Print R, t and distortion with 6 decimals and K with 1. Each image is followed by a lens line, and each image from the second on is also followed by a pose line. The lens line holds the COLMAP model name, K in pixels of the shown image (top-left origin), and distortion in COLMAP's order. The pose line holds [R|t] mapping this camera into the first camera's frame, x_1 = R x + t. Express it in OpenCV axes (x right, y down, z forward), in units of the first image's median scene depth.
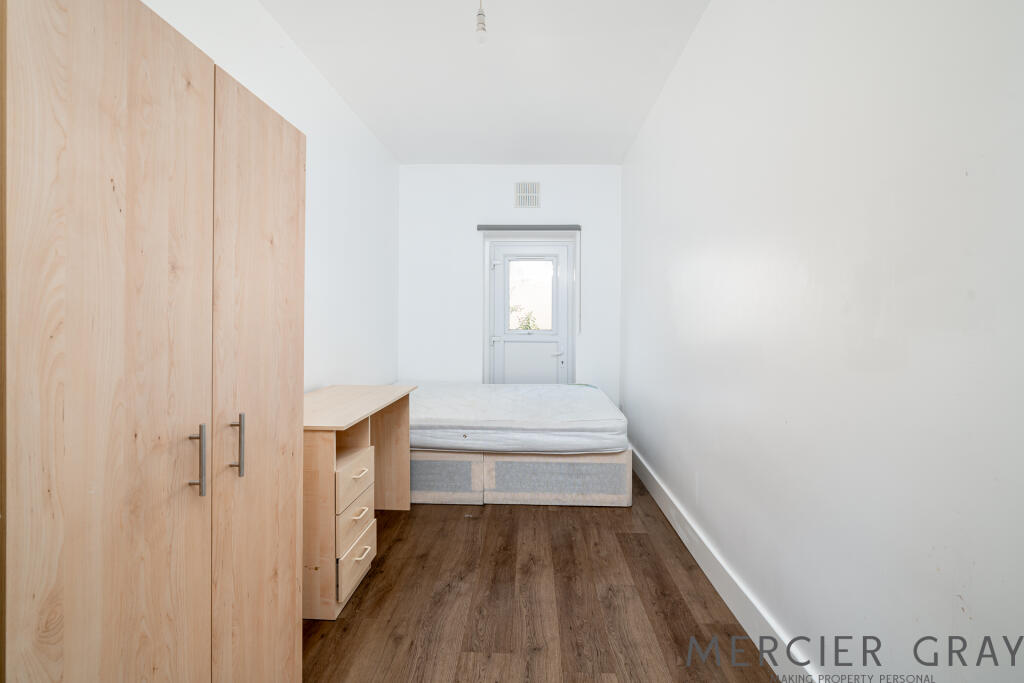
lens RADIAL K [[400.3, 0, 556.3], [0, 400.3, 318.6], [0, 0, 1]] dist [-0.008248, -0.000261]
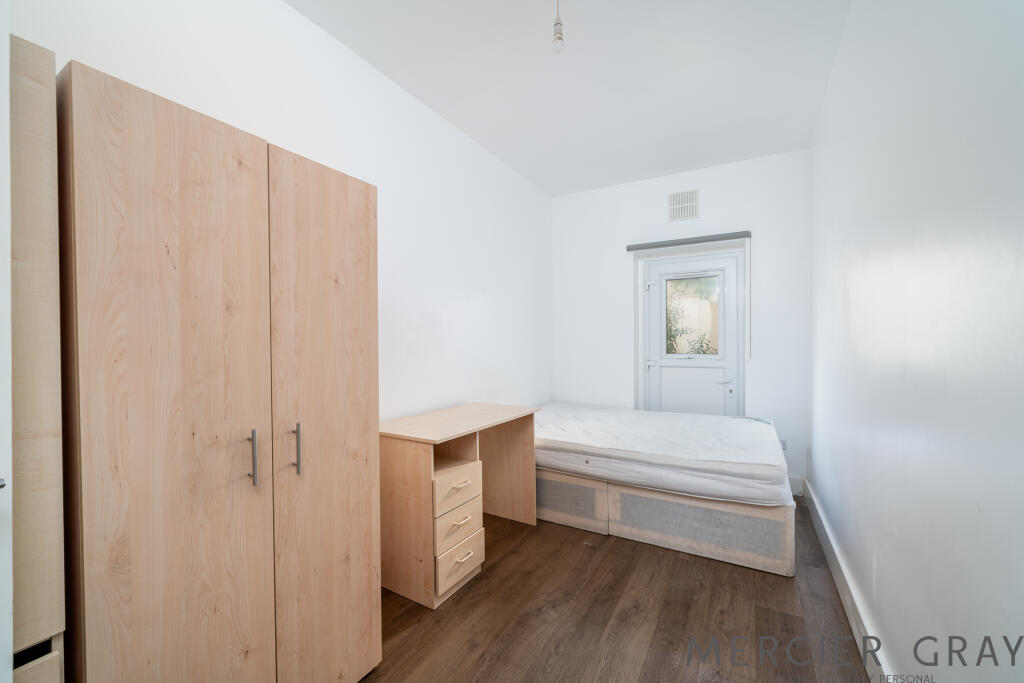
lens RADIAL K [[400.3, 0, 511.9], [0, 400.3, 346.6], [0, 0, 1]] dist [-0.008248, -0.000261]
pose [[0.879469, -0.005357, -0.475926, 0.177064], [0.010439, 0.999913, 0.008035, -0.000475], [0.475842, -0.012035, 0.879449, 0.108277]]
